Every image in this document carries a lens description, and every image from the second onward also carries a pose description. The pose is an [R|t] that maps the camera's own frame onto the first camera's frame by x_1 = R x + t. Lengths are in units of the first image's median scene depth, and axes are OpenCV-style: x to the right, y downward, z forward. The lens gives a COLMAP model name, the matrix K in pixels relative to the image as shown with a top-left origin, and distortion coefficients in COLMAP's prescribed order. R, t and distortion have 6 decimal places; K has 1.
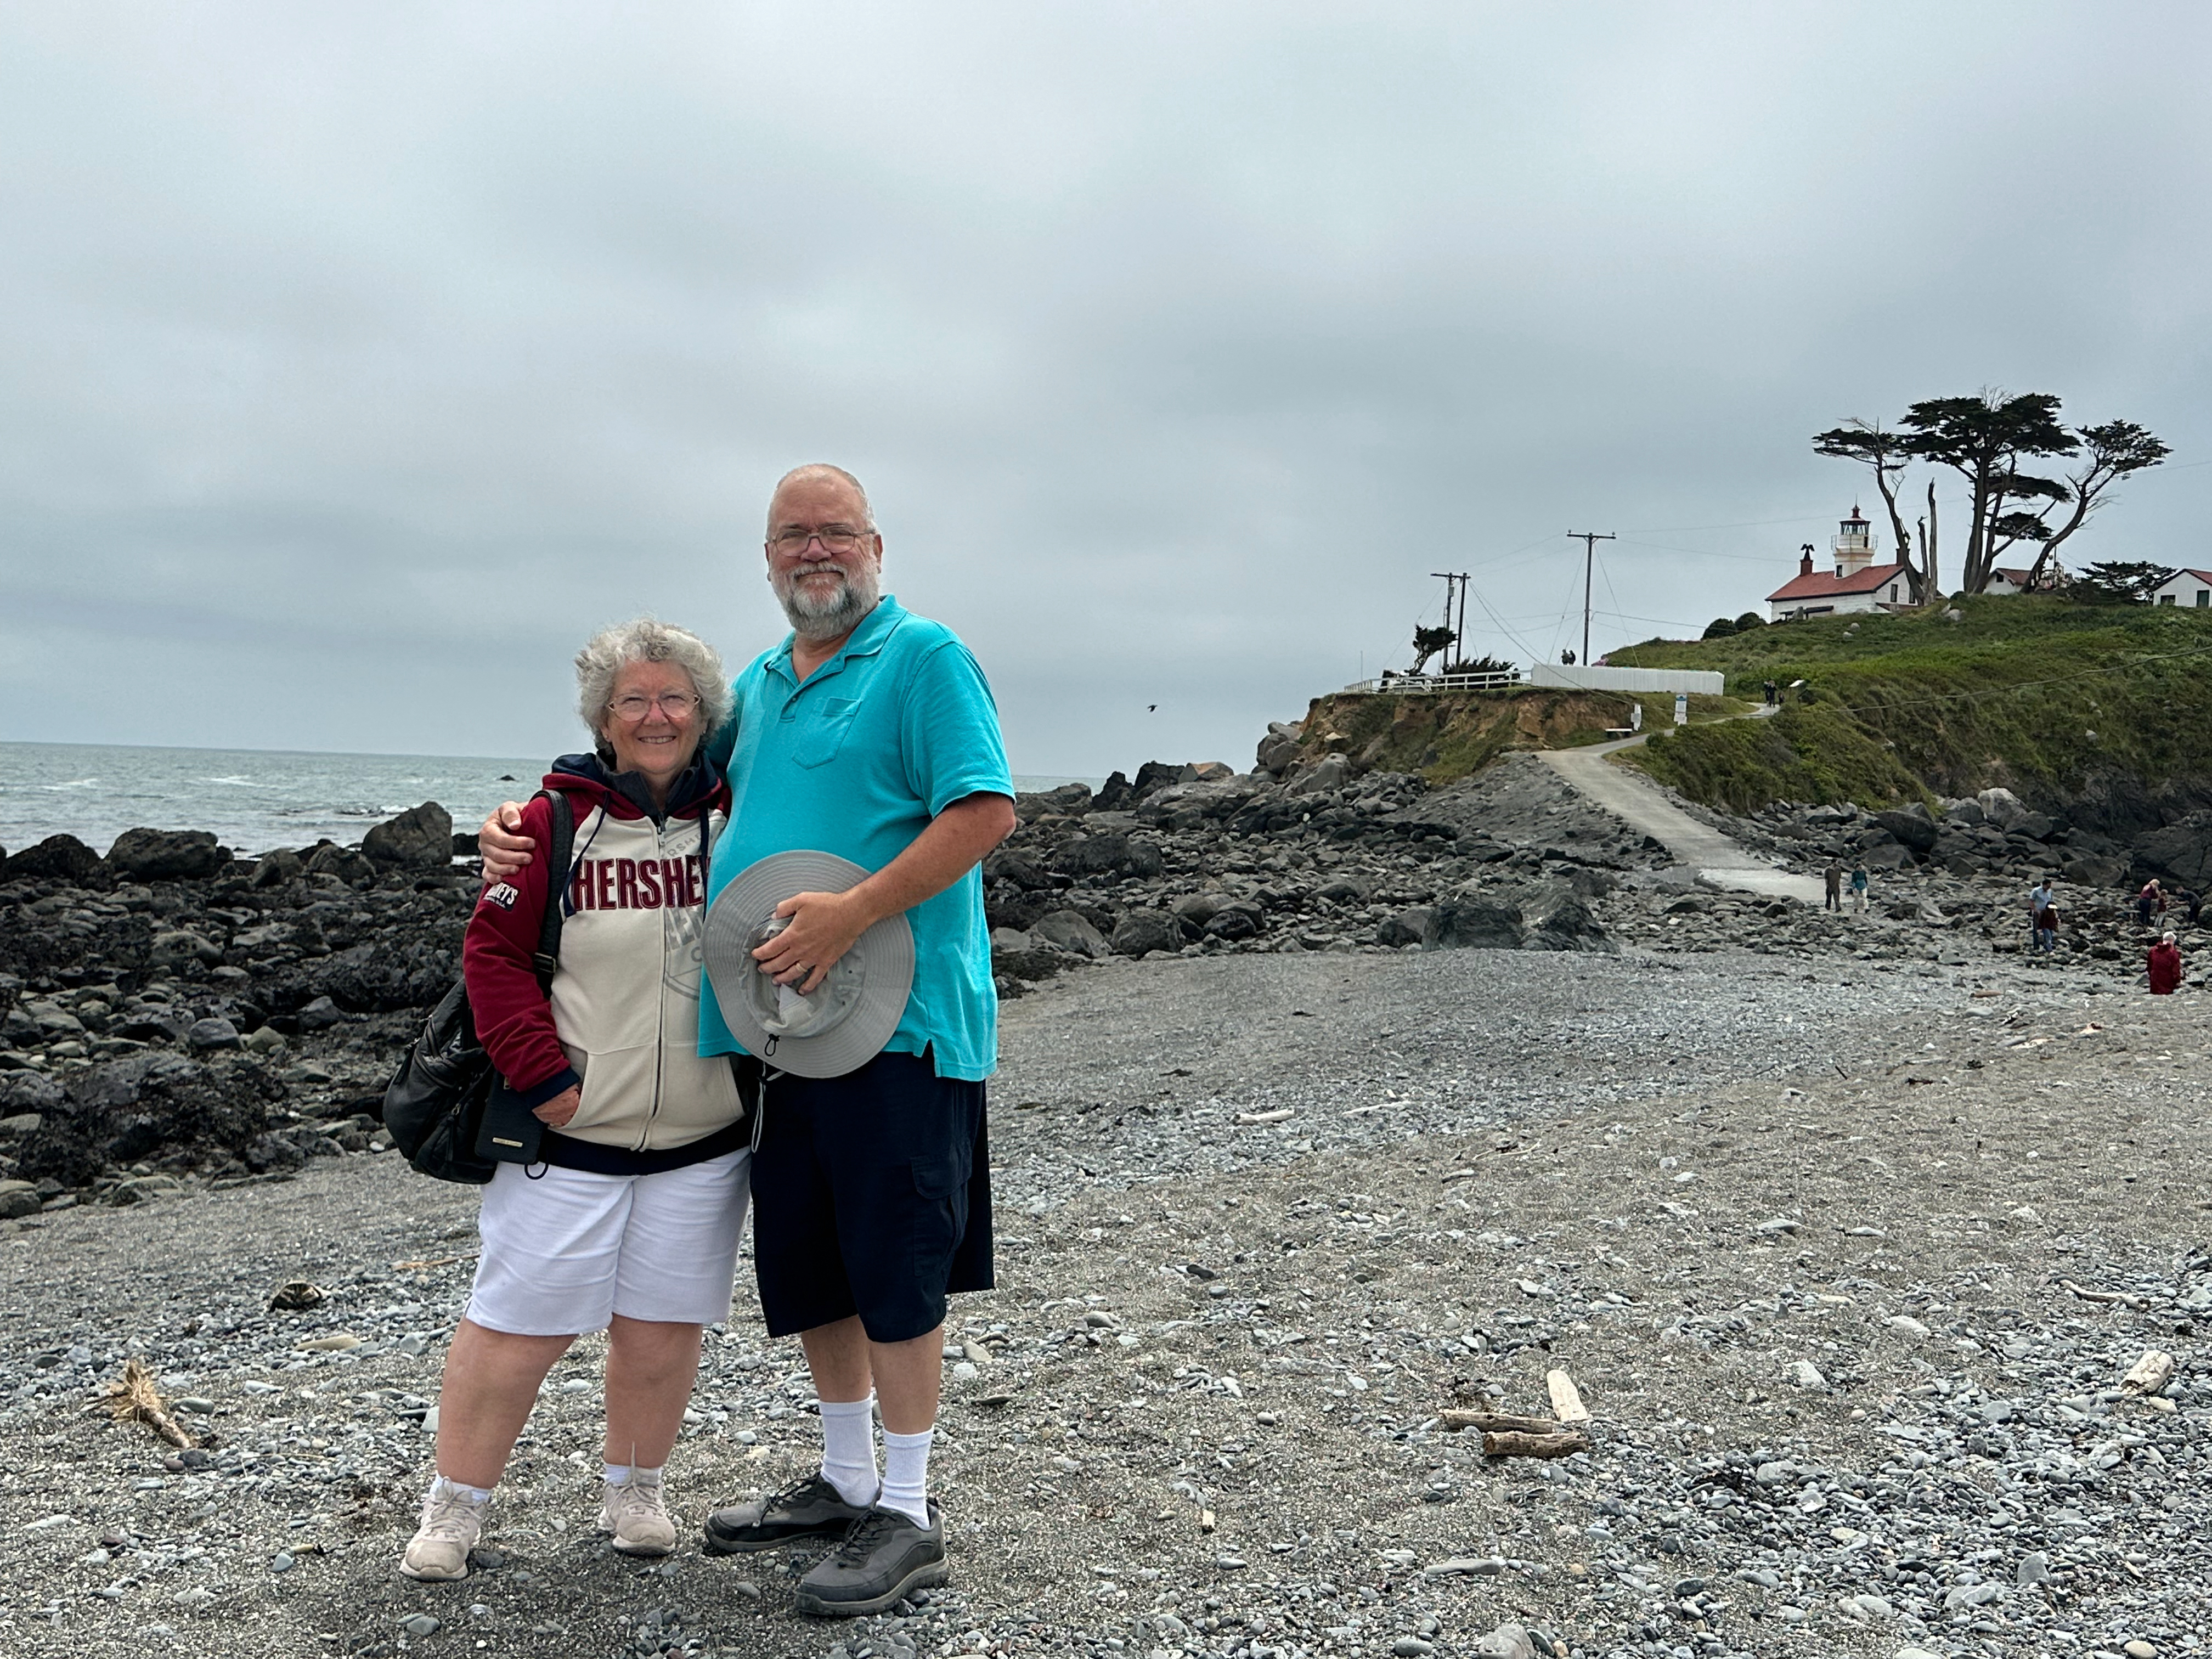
lens RADIAL K [[2424.7, 0, 1106.0], [0, 2424.7, 829.5], [0, 0, 1]] dist [0.227658, -0.544670]
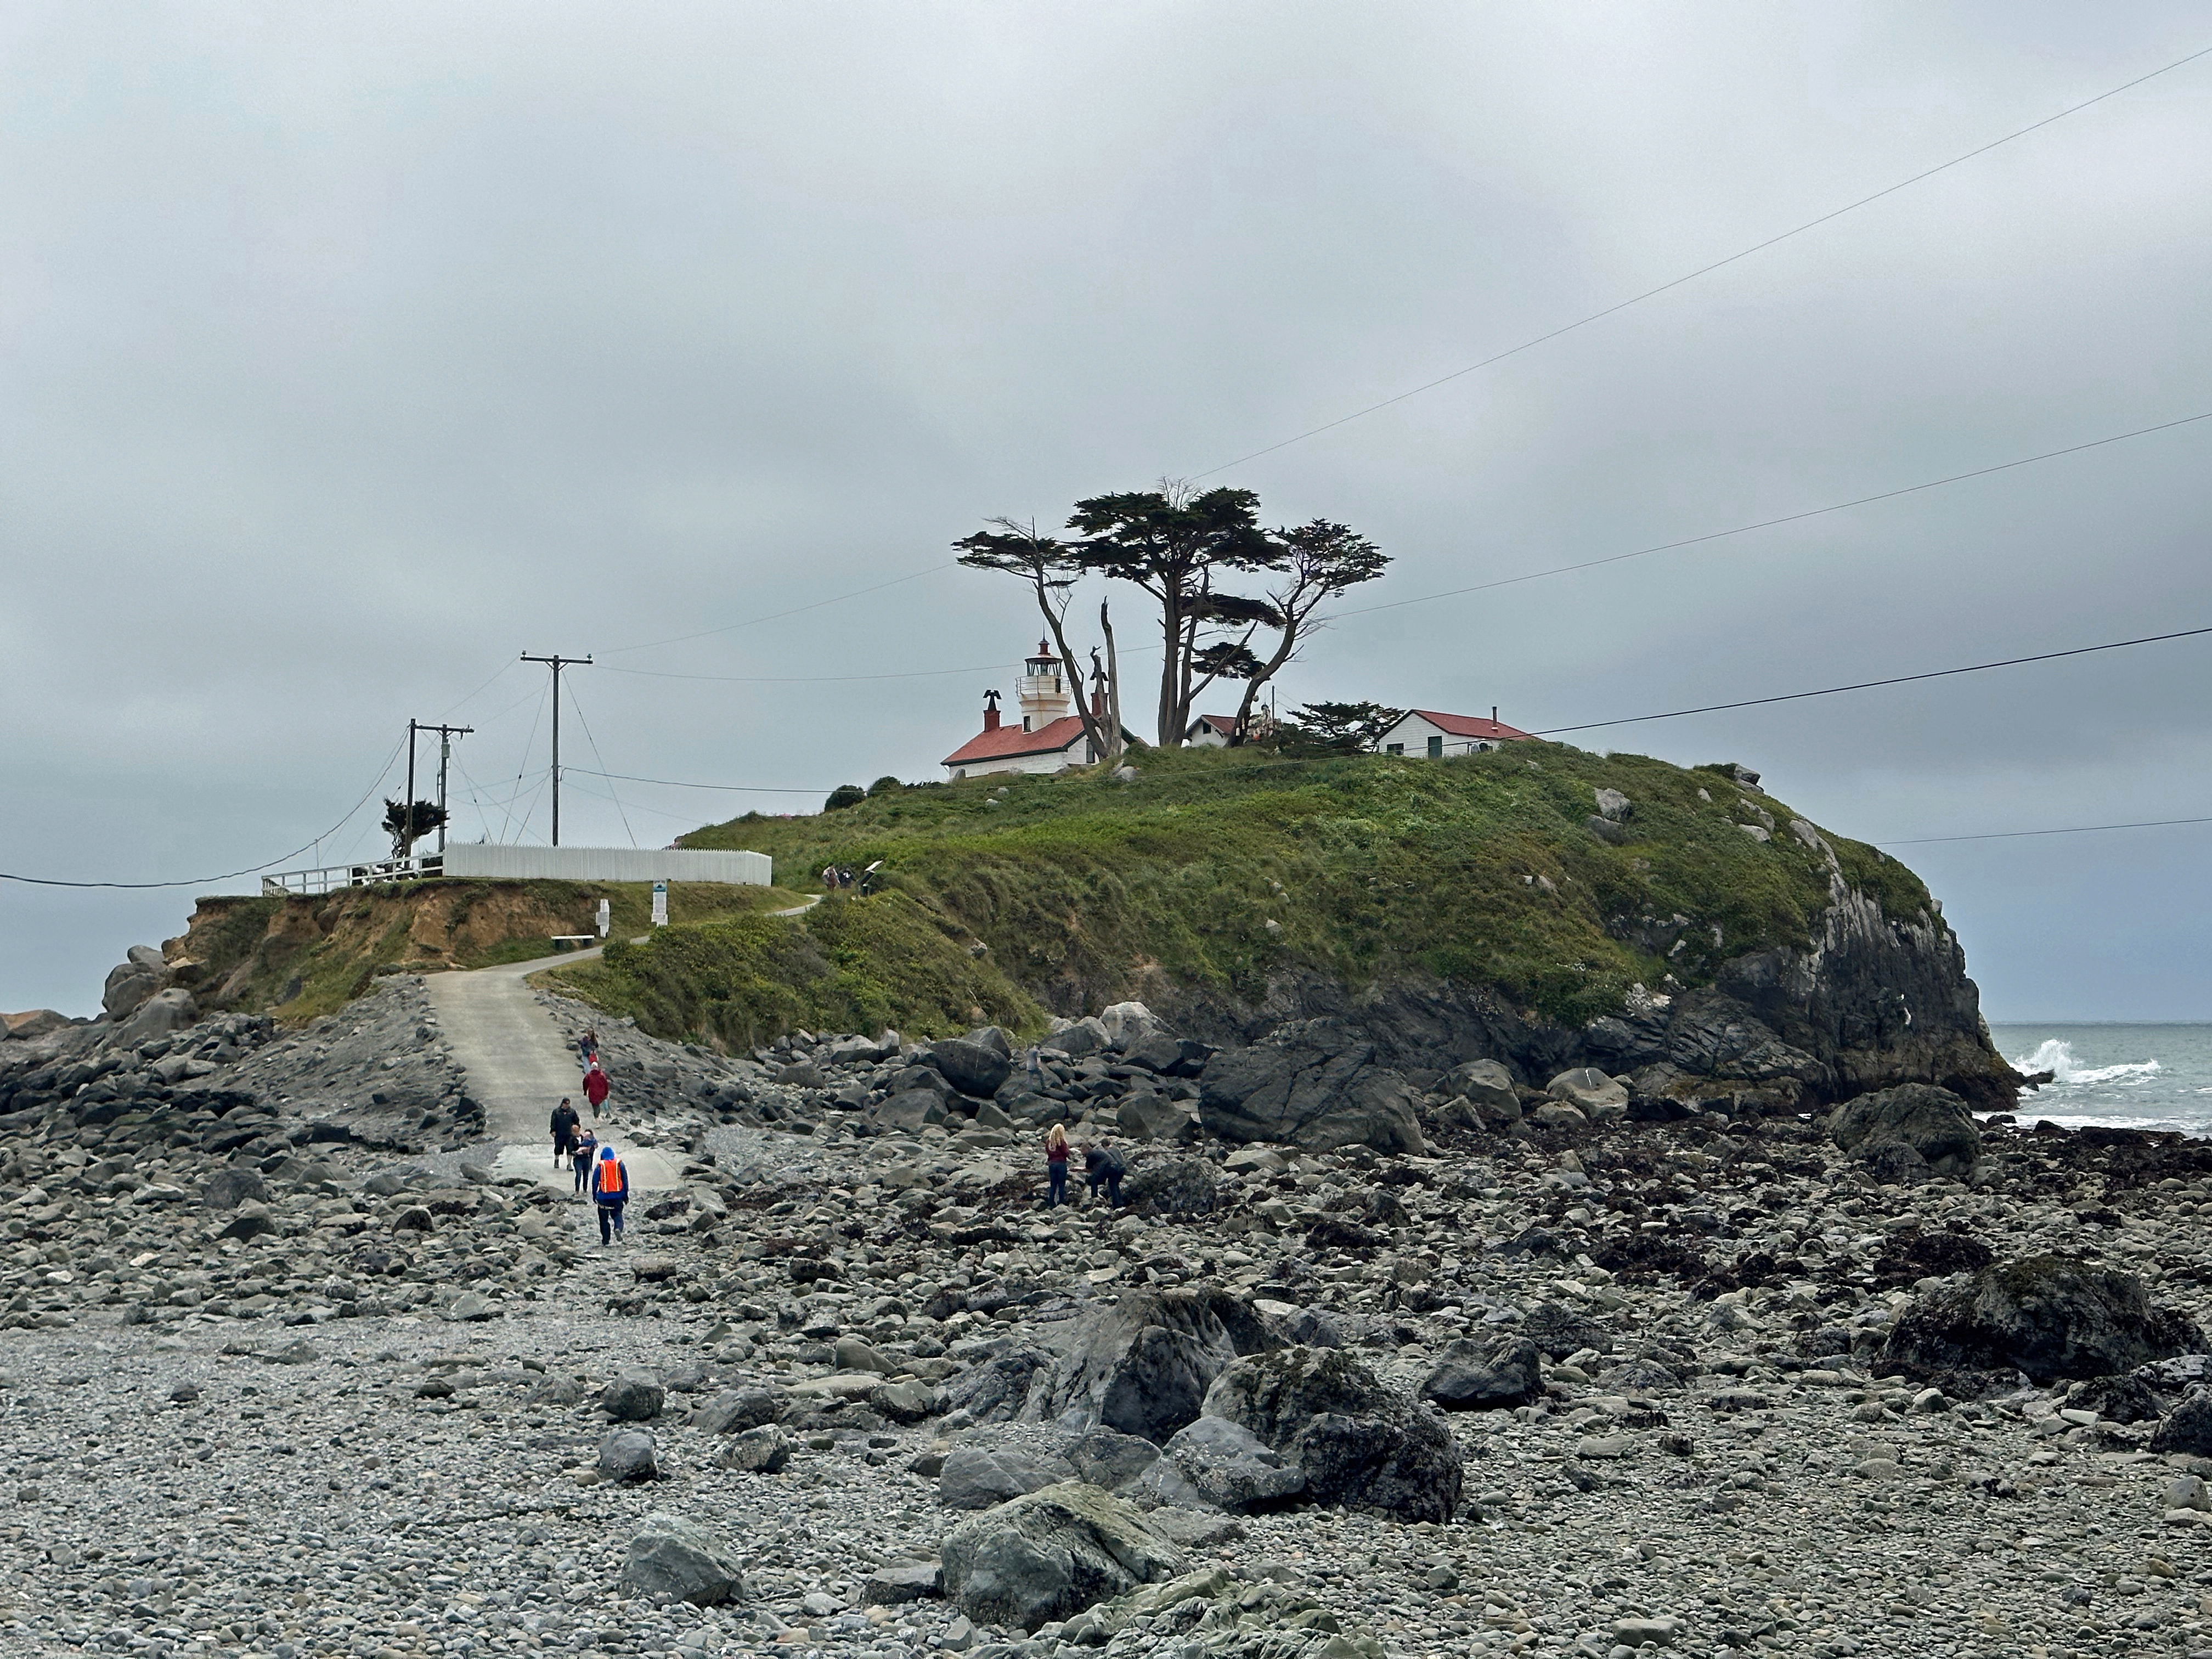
lens RADIAL K [[3070.1, 0, 1137.2], [0, 3070.1, 828.9], [0, 0, 1]] dist [0.158835, -0.225922]
pose [[0.968092, -0.025332, 0.249312, 0.125342], [0.045901, 0.995971, -0.077038, 0.002137], [-0.246356, 0.086023, 0.965354, 0.111006]]
